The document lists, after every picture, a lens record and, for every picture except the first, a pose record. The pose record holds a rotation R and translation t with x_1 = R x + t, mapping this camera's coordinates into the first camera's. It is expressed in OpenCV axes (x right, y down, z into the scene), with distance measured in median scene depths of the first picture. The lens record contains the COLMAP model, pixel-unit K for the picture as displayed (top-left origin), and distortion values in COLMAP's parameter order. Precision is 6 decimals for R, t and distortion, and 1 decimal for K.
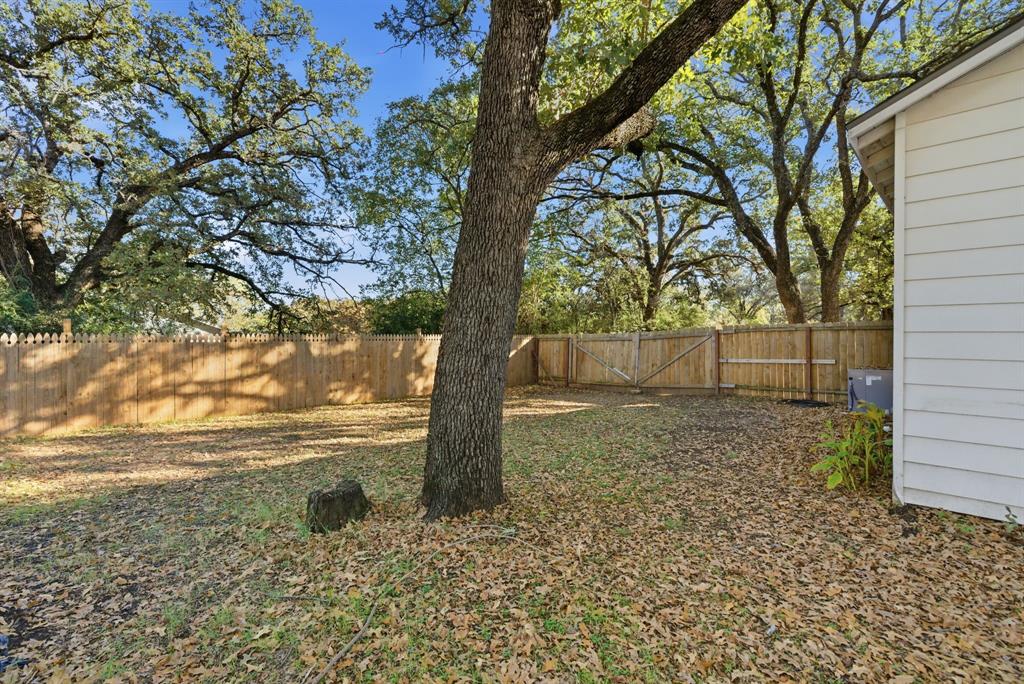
lens RADIAL K [[453.5, 0, 511.9], [0, 453.5, 337.6], [0, 0, 1]] dist [-0.021859, -0.000086]
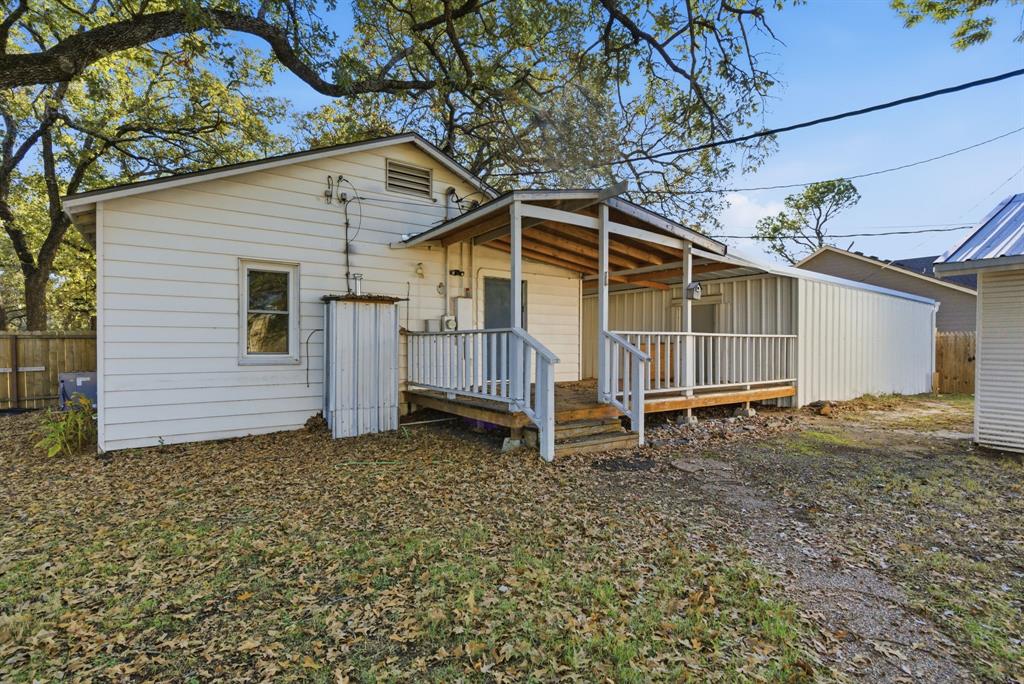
lens RADIAL K [[495.4, 0, 497.1], [0, 495.4, 353.5], [0, 0, 1]] dist [0.001091, 0.000208]
pose [[0.193022, -0.019564, 0.980999, -0.179799], [0.001035, 0.999805, 0.019735, -0.002761], [-0.981194, -0.002794, 0.193004, -0.222635]]
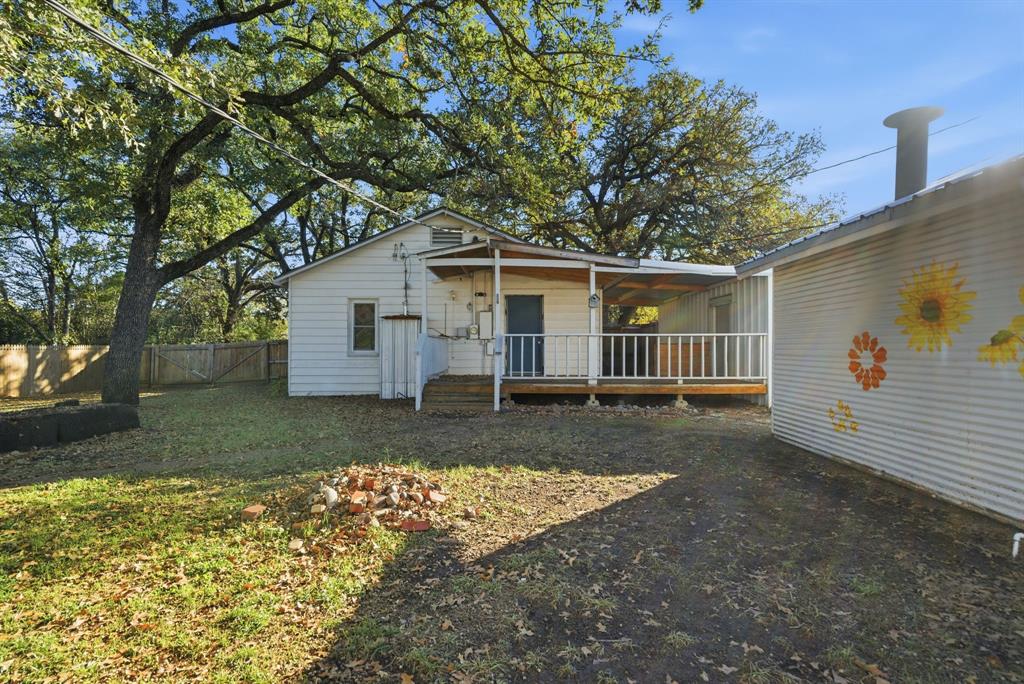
lens RADIAL K [[495.4, 0, 497.1], [0, 495.4, 353.5], [0, 0, 1]] dist [0.001091, 0.000208]
pose [[0.723013, -0.009479, 0.690770, -0.171804], [0.003440, 0.999943, 0.010122, 0.007164], [-0.690826, -0.004942, 0.723004, -0.849455]]
